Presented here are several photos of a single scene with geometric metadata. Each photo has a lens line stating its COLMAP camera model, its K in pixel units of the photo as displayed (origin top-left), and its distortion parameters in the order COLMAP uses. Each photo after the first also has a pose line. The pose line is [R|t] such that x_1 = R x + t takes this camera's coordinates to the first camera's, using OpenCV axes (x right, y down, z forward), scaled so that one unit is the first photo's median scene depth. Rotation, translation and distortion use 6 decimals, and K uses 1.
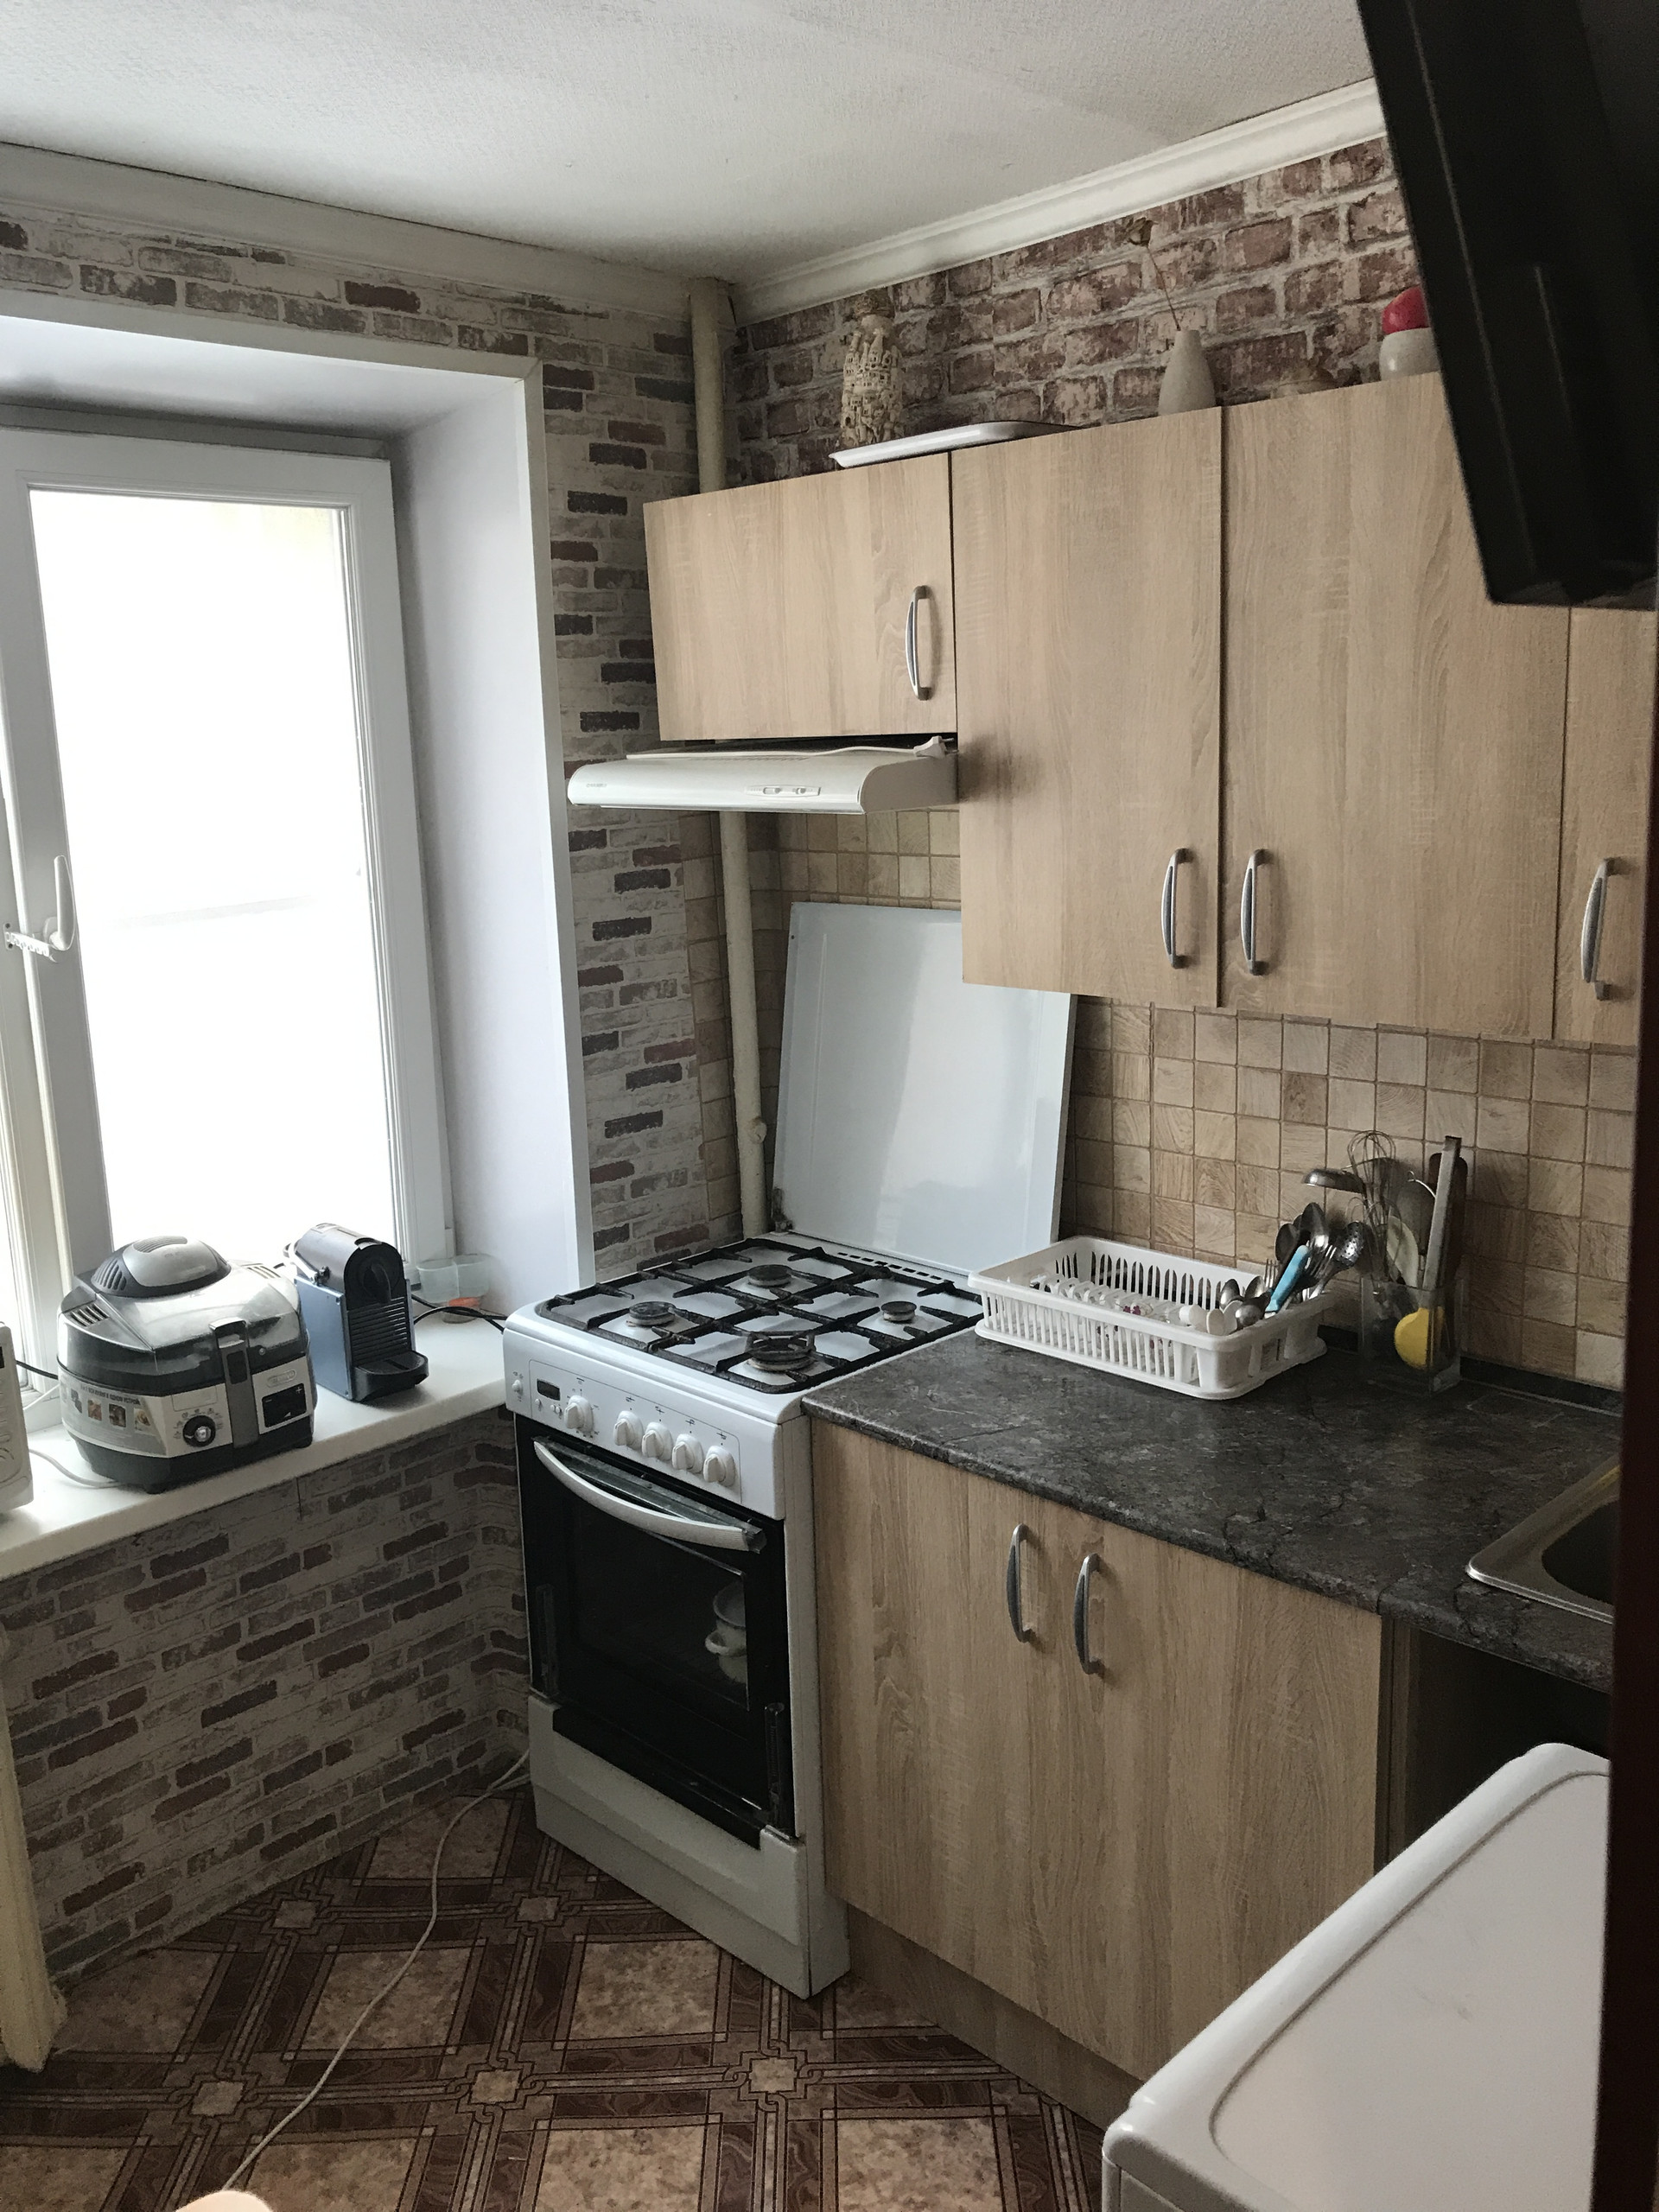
lens RADIAL K [[1837.5, 0, 830.9], [0, 1837.5, 1093.0], [0, 0, 1]] dist [0.002728, 0.027958]
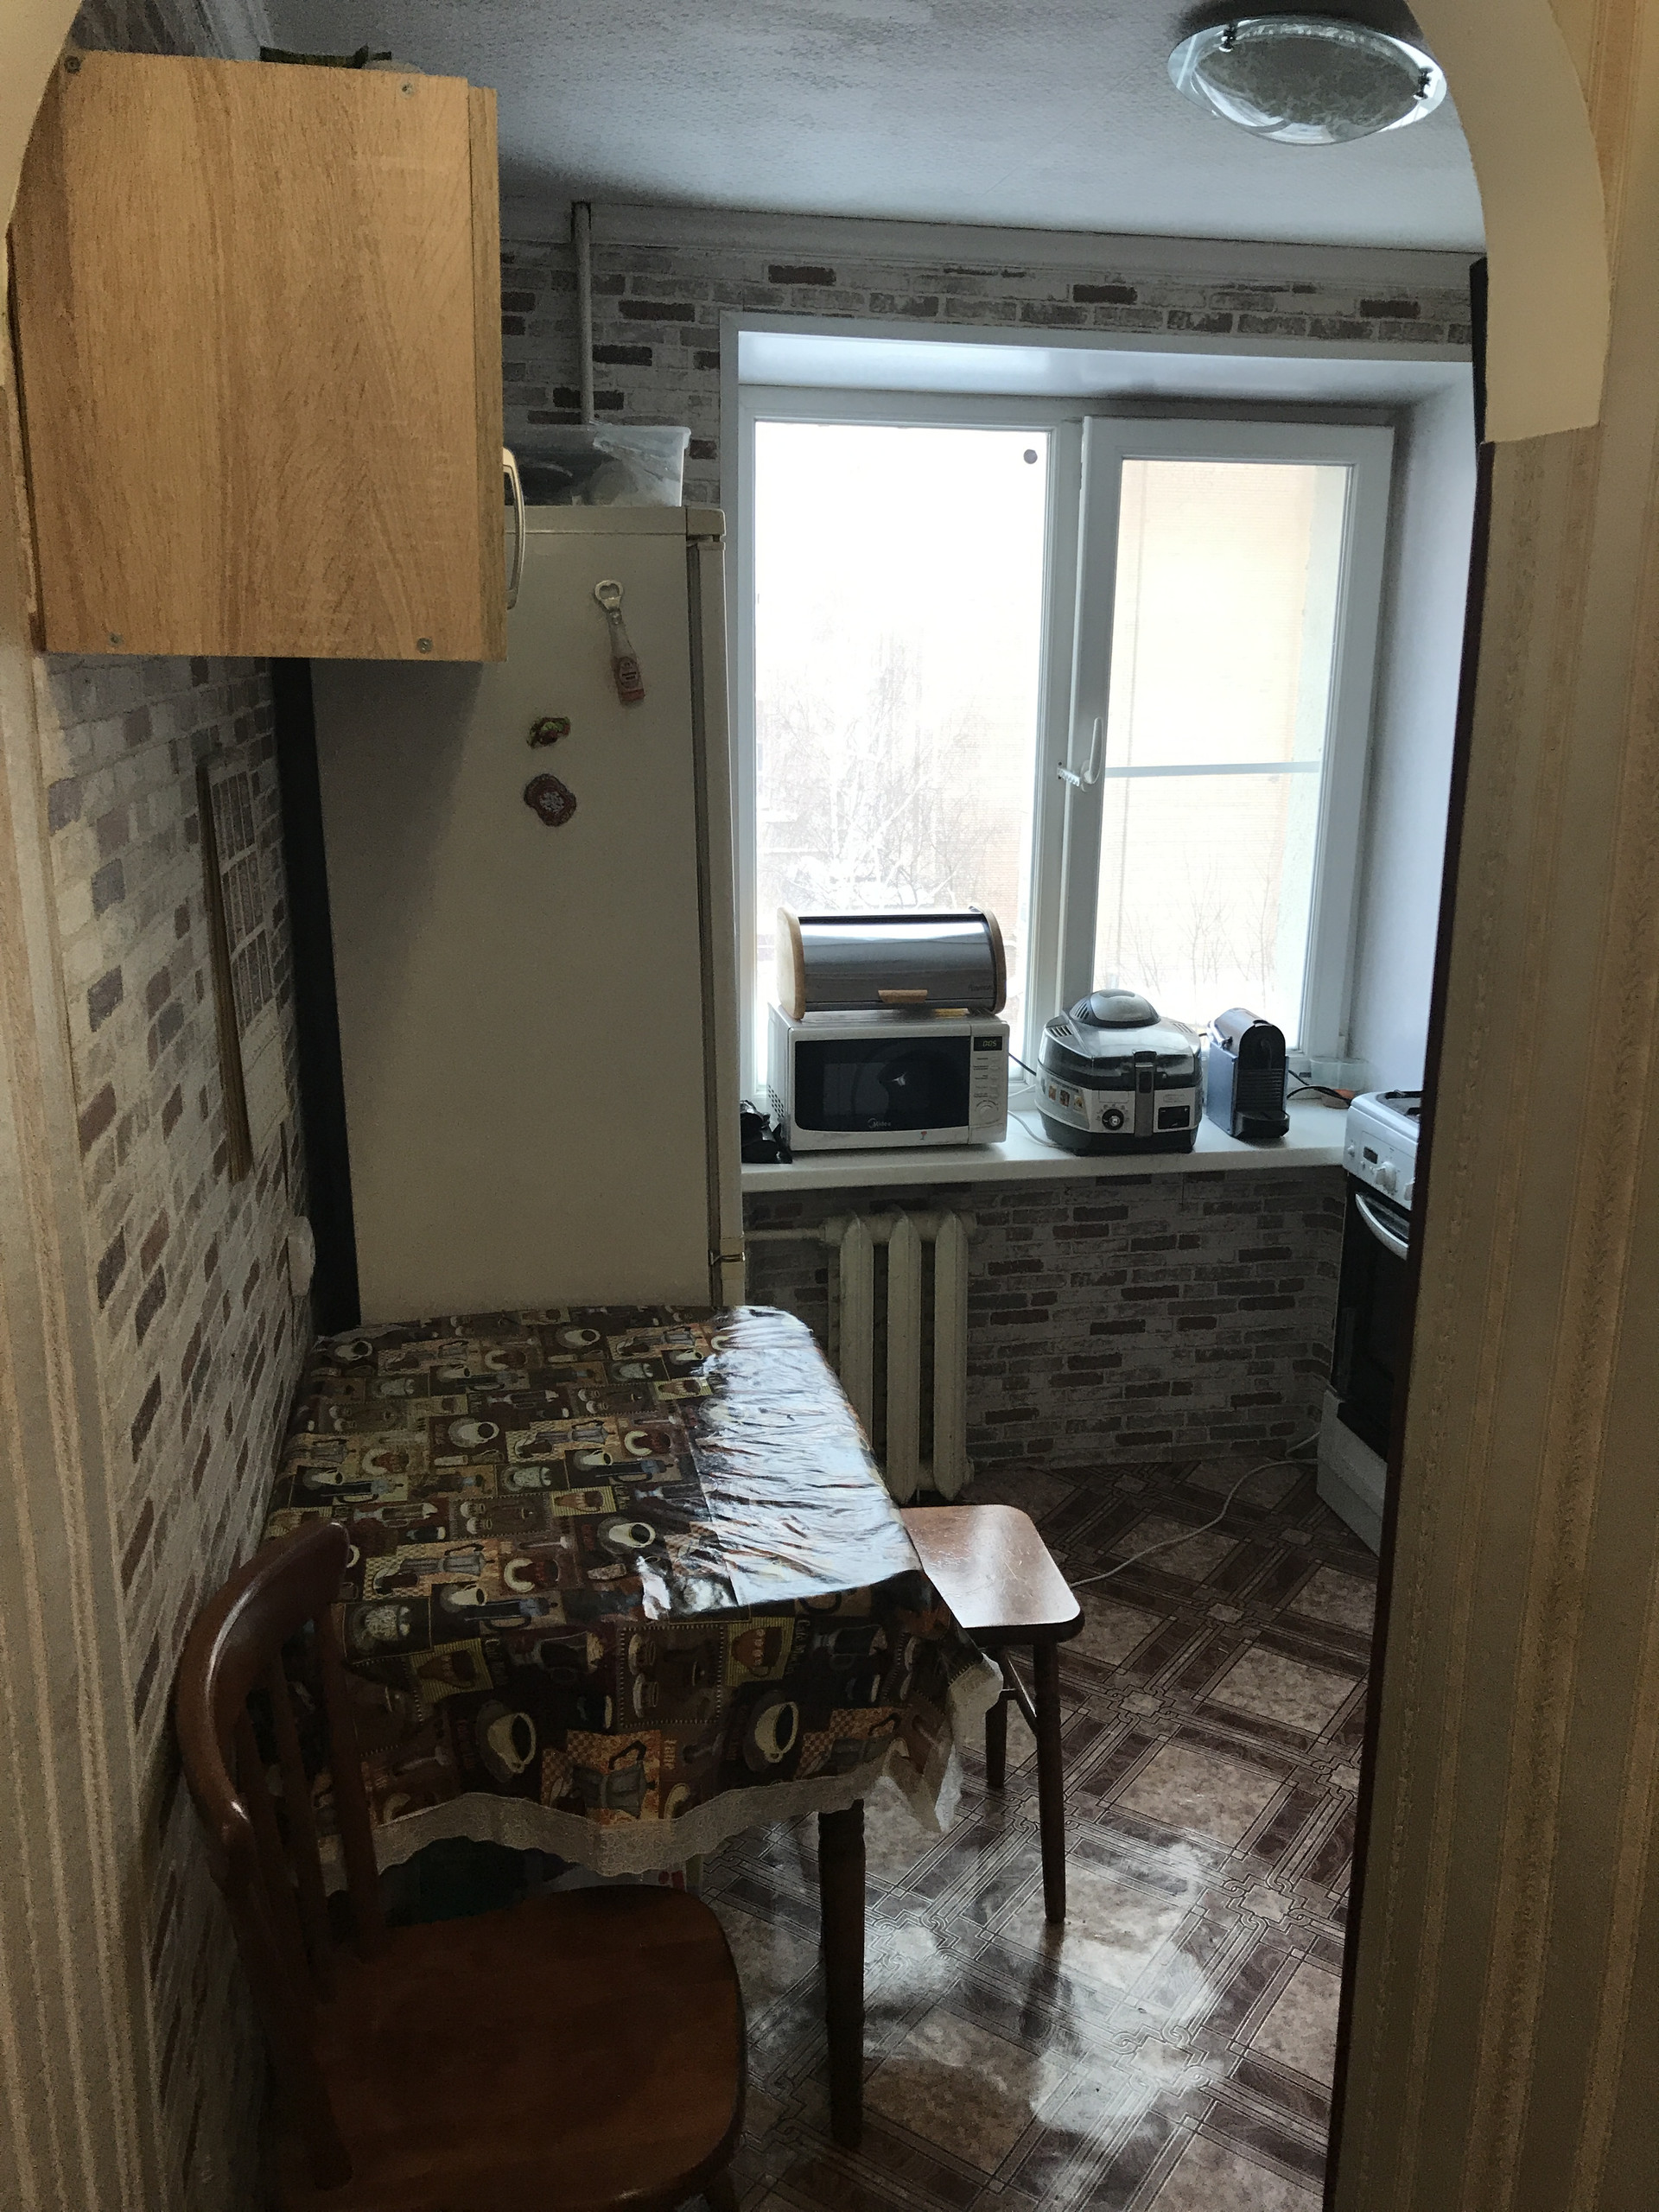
lens RADIAL K [[1837.5, 0, 834.9], [0, 1837.5, 1107.7], [0, 0, 1]] dist [0.002728, 0.027958]
pose [[0.821534, 0.186301, -0.538863, 0.239876], [-0.152262, 0.982472, 0.107537, 0.047026], [0.549452, -0.006297, 0.835501, -0.315220]]
